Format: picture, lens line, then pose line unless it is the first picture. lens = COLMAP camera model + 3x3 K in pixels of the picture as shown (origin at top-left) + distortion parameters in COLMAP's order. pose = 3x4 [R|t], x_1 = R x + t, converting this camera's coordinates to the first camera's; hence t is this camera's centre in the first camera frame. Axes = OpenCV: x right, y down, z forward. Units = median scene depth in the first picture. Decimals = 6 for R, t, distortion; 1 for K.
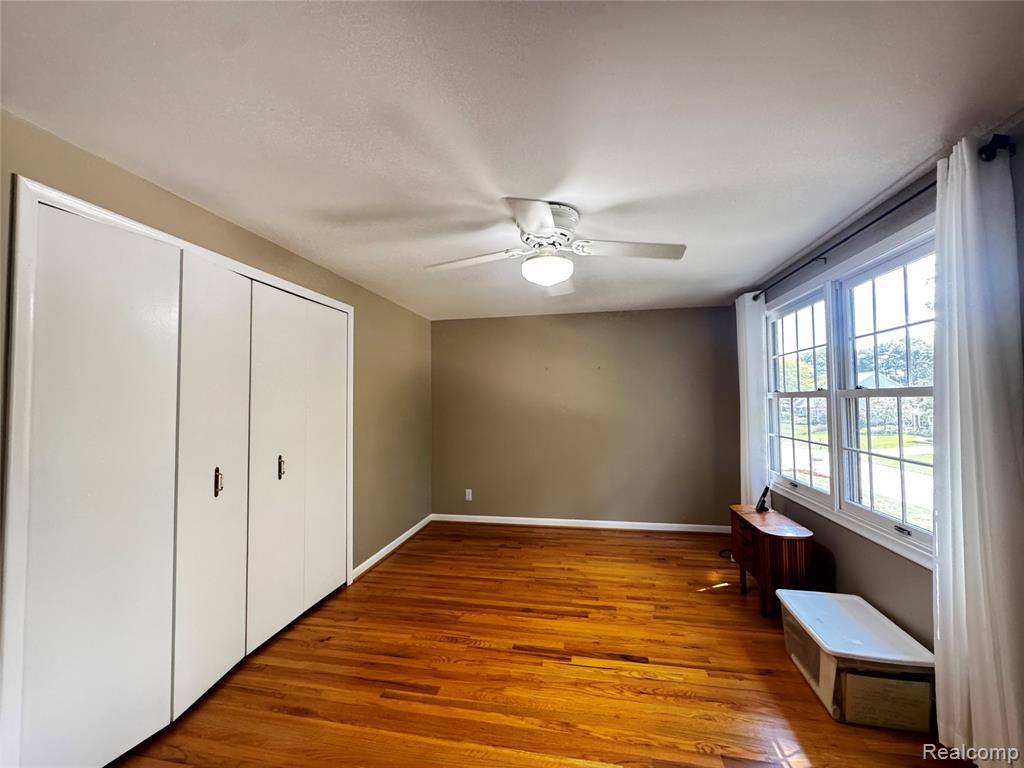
lens RADIAL K [[413.2, 0, 511.9], [0, 413.2, 385.4], [0, 0, 1]] dist [-0.003328, 0.000568]
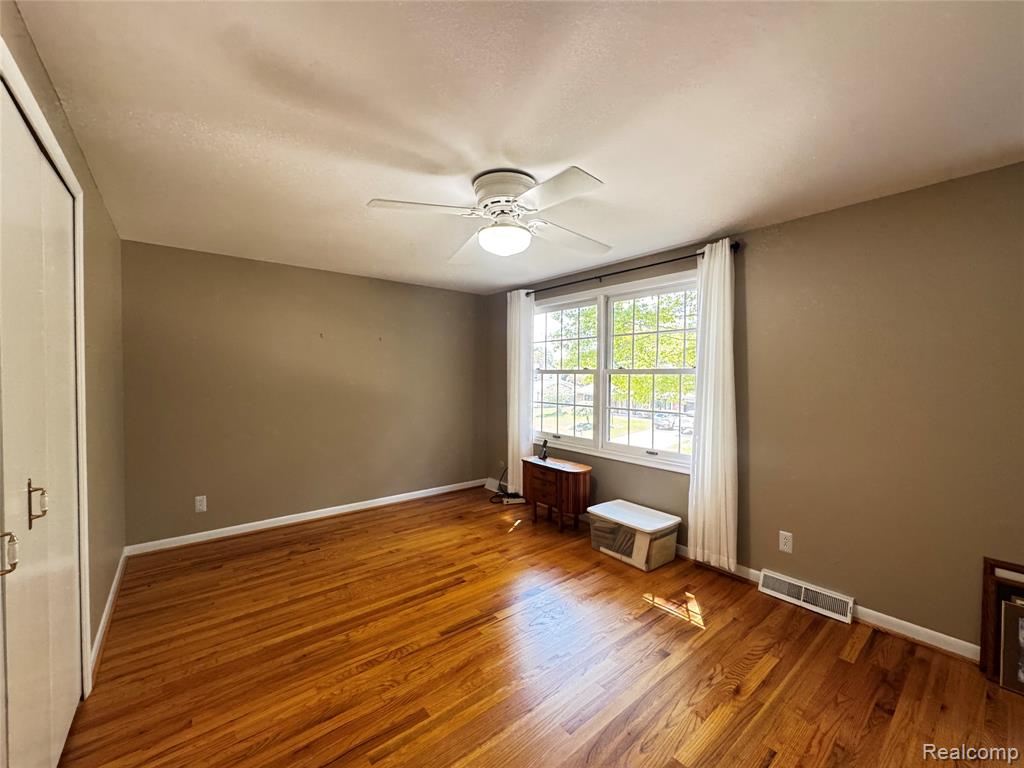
lens RADIAL K [[413.2, 0, 512.8], [0, 413.2, 385.7], [0, 0, 1]] dist [-0.003328, 0.000568]
pose [[0.638431, -0.003159, 0.769673, -0.461480], [-0.043302, 0.998260, 0.040016, 0.020299], [-0.768460, -0.058875, 0.637183, 0.235877]]
